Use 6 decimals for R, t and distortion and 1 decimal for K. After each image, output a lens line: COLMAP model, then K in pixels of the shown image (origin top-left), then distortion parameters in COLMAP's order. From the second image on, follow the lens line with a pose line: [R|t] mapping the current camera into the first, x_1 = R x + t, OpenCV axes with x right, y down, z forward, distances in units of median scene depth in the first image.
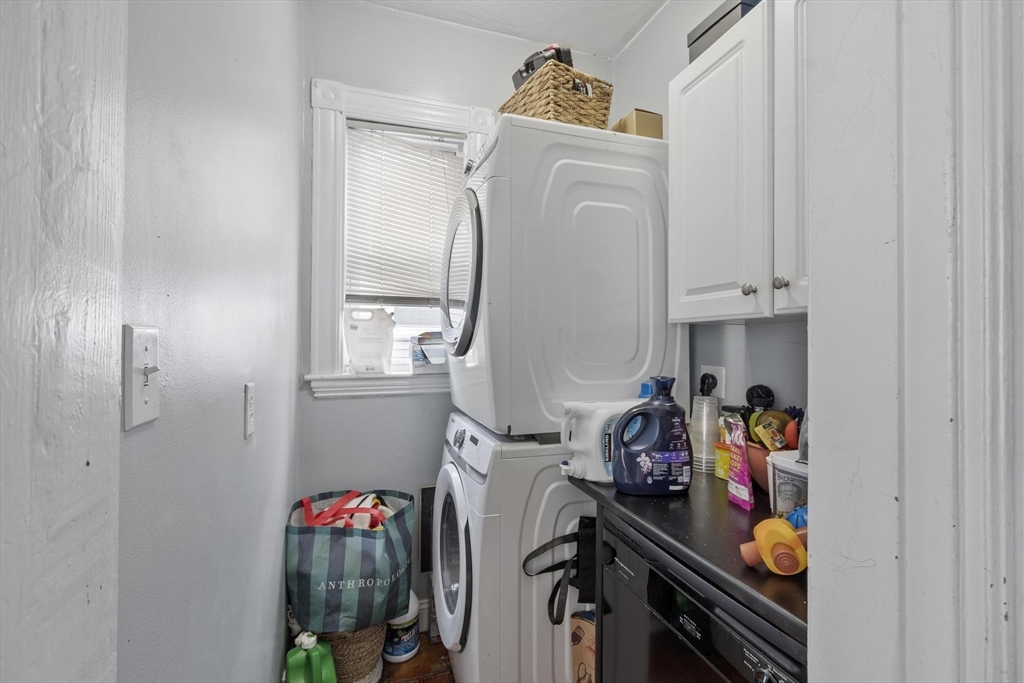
lens RADIAL K [[442.6, 0, 509.1], [0, 442.6, 338.1], [0, 0, 1]] dist [-0.001516, 0.000511]
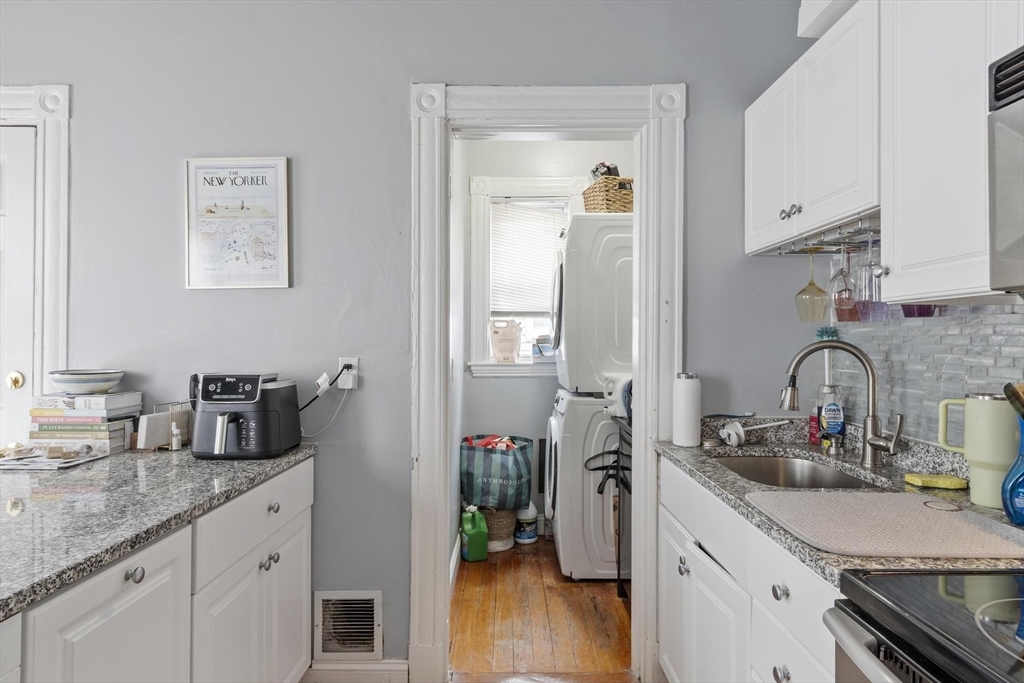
lens RADIAL K [[576.3, 0, 510.9], [0, 576.3, 343.3], [0, 0, 1]] dist [-0.005869, -0.001819]
pose [[0.950878, -0.003617, -0.309544, 0.398950], [0.005558, 0.999970, 0.005388, 0.004236], [0.309515, -0.006844, 0.950870, -1.115253]]
